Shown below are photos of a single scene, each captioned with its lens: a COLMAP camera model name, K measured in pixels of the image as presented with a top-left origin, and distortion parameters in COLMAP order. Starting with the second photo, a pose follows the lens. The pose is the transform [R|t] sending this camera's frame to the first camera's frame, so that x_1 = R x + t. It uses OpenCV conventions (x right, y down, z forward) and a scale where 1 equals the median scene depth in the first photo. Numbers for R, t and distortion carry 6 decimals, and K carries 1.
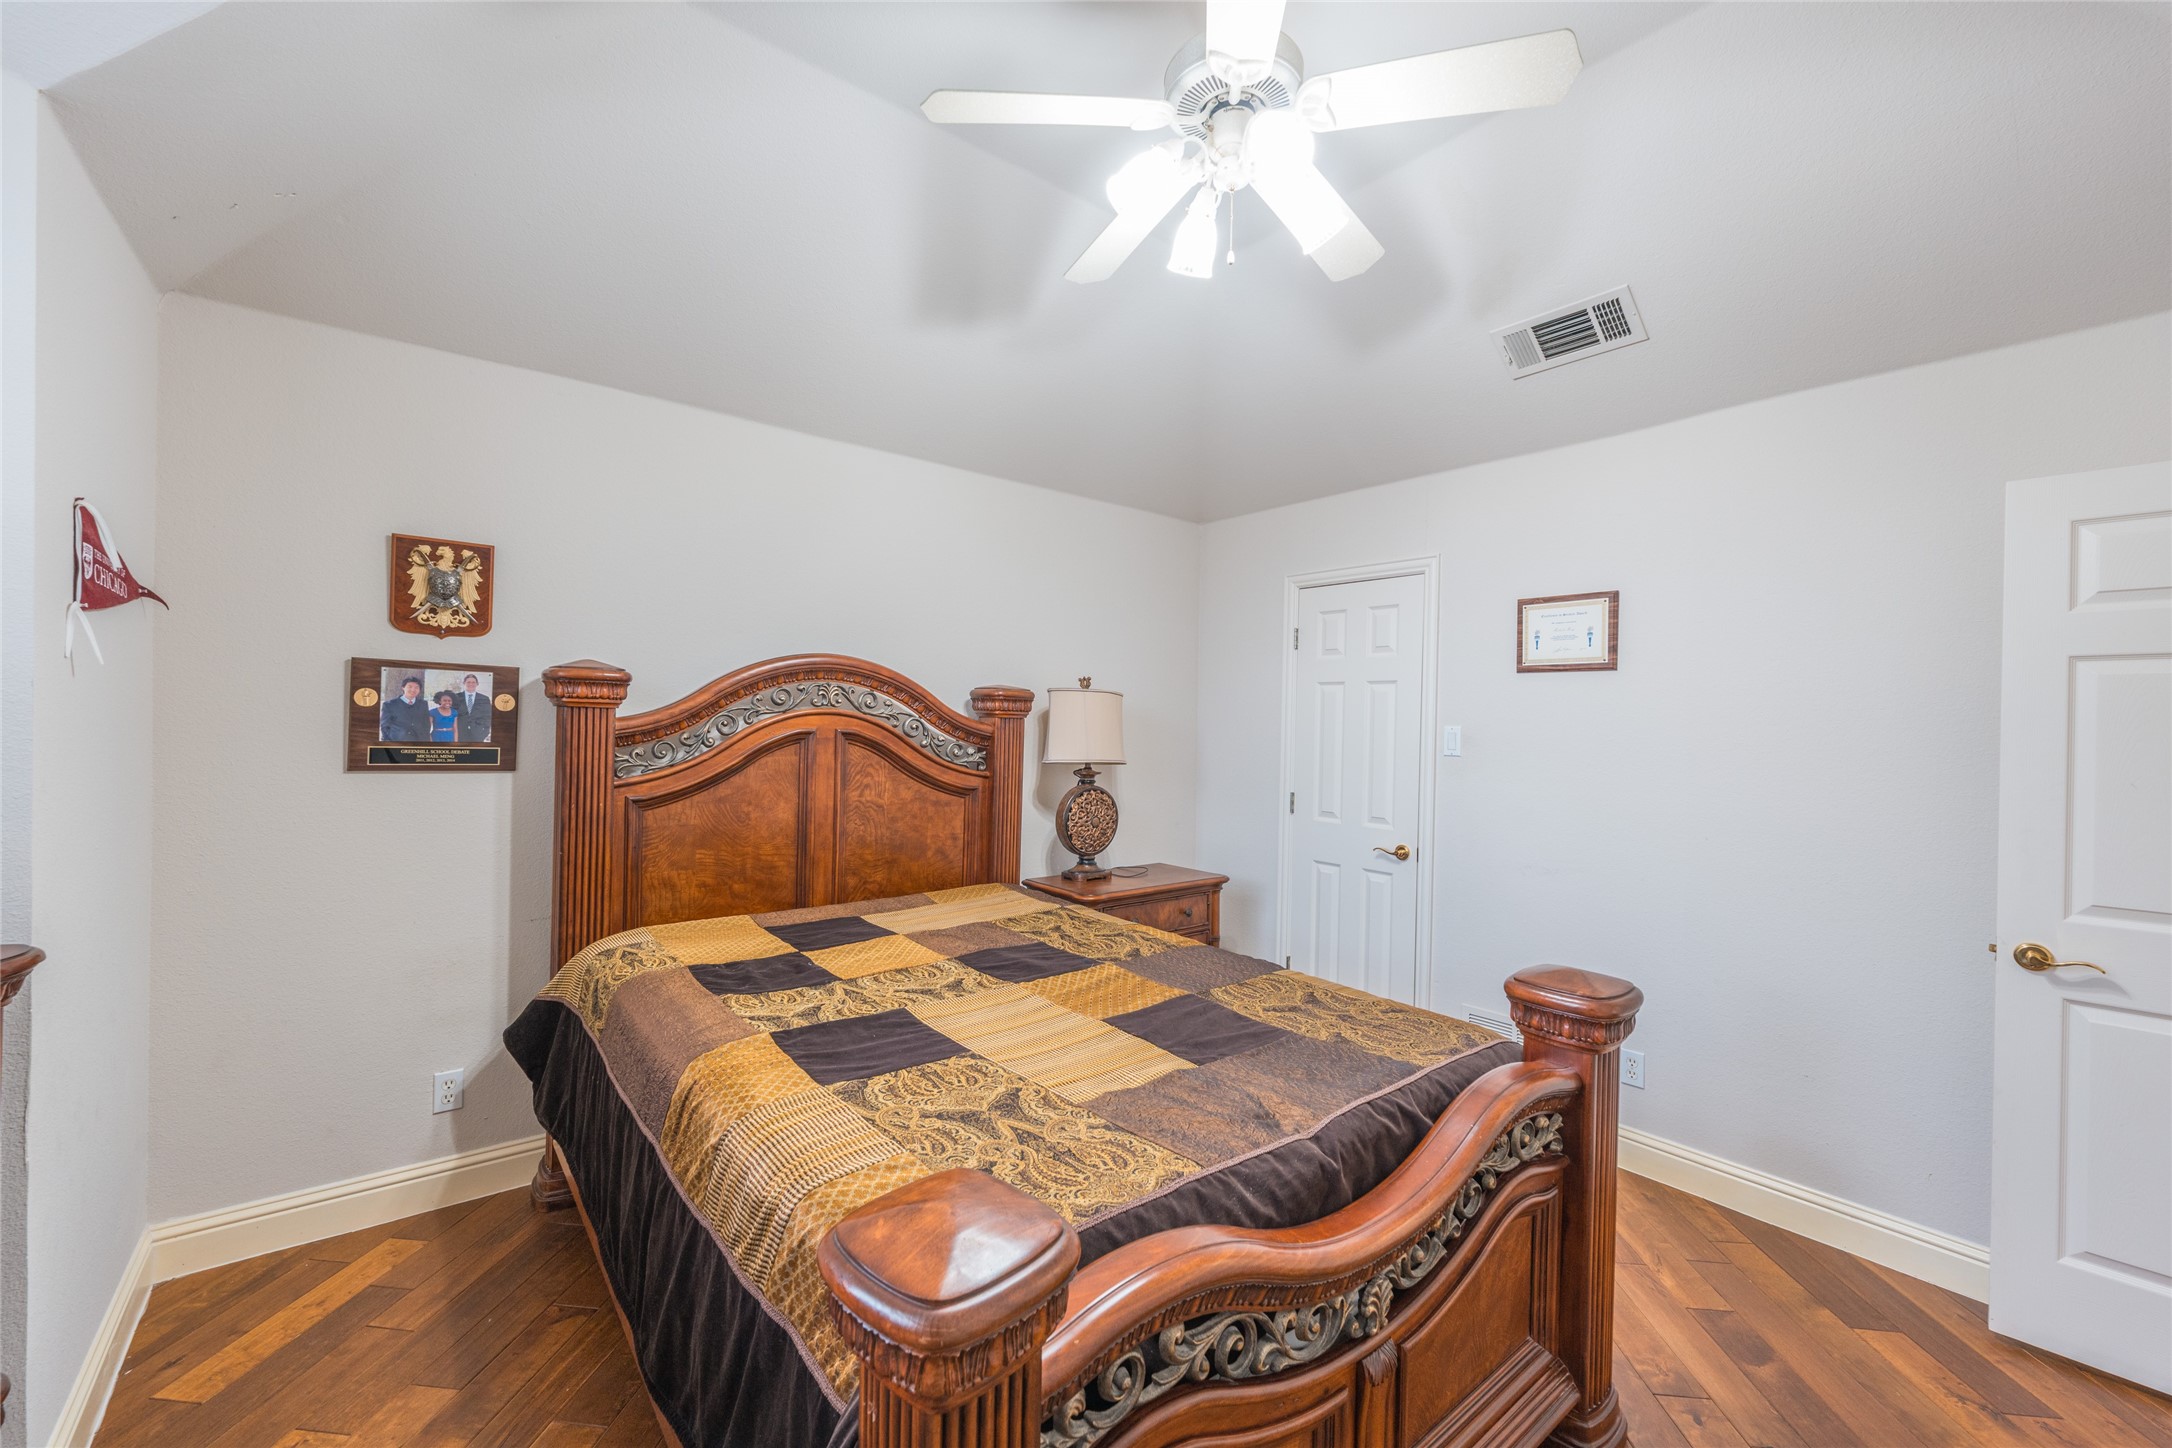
lens RADIAL K [[877.5, 0, 1086.6], [0, 877.5, 720.6], [0, 0, 1]] dist [-0.001273, 0.000063]
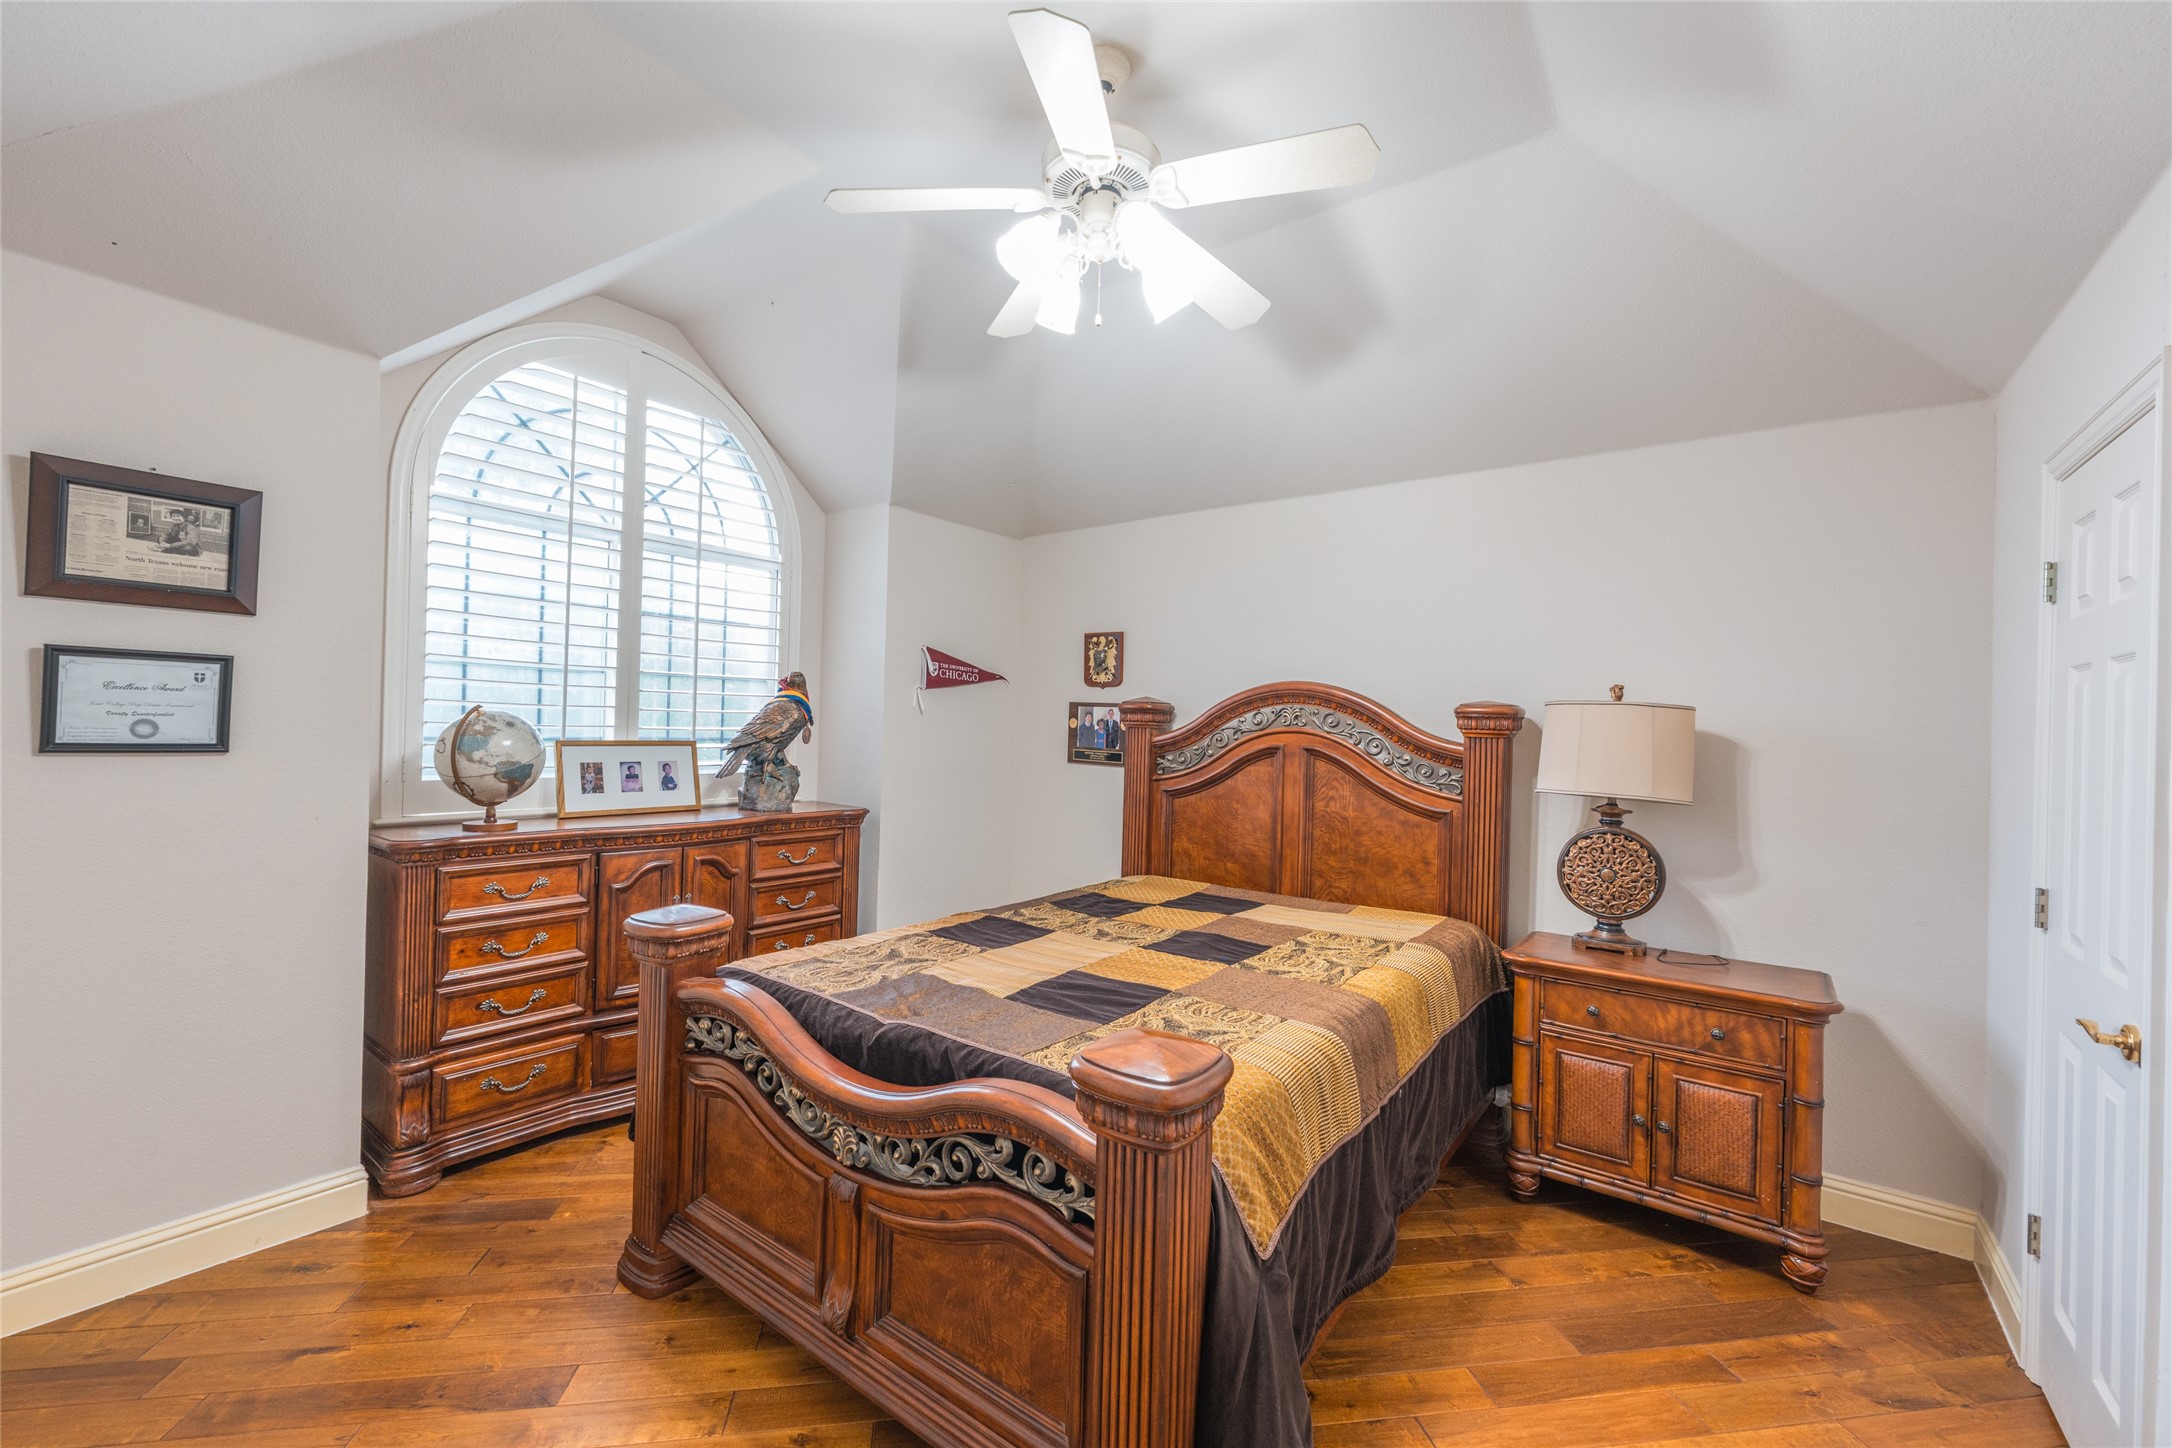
lens RADIAL K [[877.5, 0, 1081.6], [0, 877.5, 724.3], [0, 0, 1]] dist [-0.001273, 0.000063]
pose [[0.236659, -0.019145, -0.971404, 0.882642], [-0.023114, 0.999412, -0.025328, 0.020177], [0.971318, 0.028447, 0.236077, 0.512063]]
